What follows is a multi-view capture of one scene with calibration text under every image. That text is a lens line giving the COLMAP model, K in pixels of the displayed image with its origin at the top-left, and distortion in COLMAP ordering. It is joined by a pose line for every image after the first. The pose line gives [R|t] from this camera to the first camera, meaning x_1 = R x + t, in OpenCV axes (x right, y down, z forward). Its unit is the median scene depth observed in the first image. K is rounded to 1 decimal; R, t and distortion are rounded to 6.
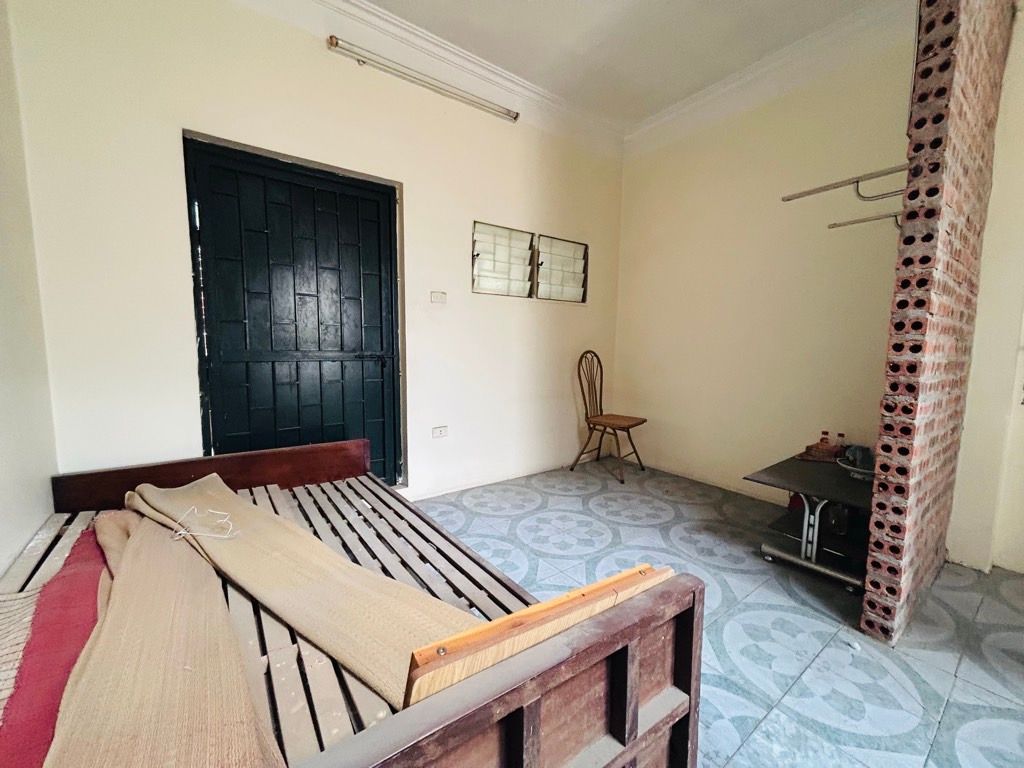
lens RADIAL K [[417.2, 0, 510.5], [0, 417.2, 385.9], [0, 0, 1]] dist [0.001355, 0.000364]
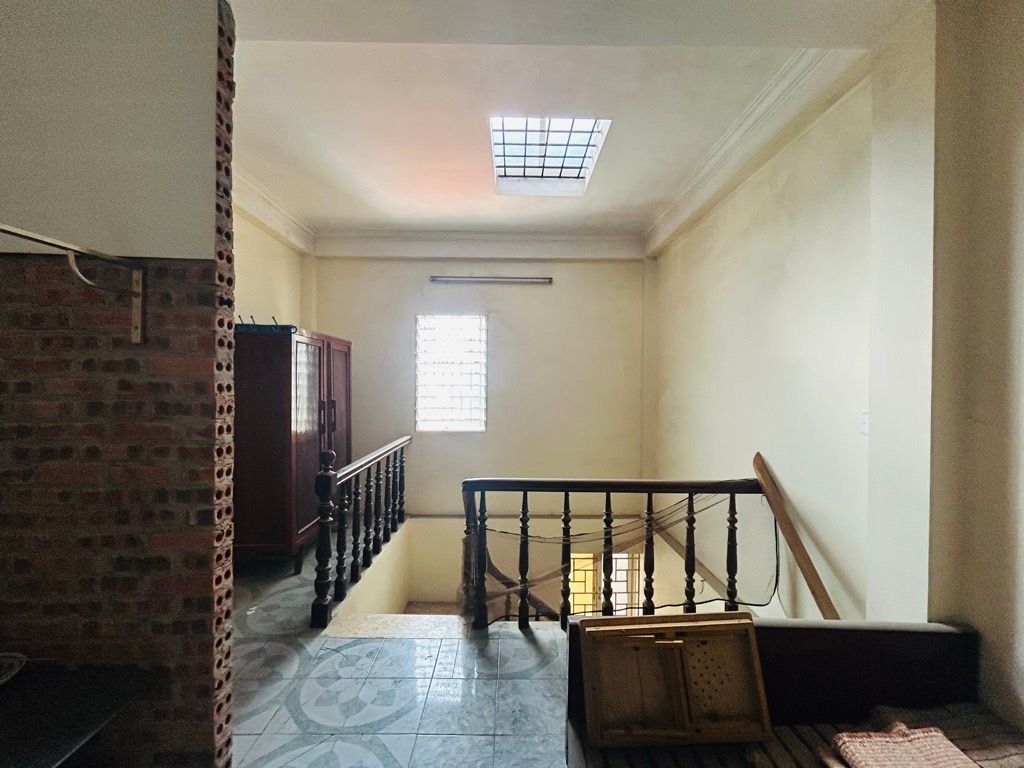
lens RADIAL K [[417.2, 0, 512.9], [0, 417.2, 384.3], [0, 0, 1]] dist [0.001355, 0.000364]
pose [[-0.815860, -0.019175, 0.577931, -0.191050], [0.038288, 0.995465, 0.087079, -0.366843], [-0.576980, 0.093172, -0.811427, 1.410174]]
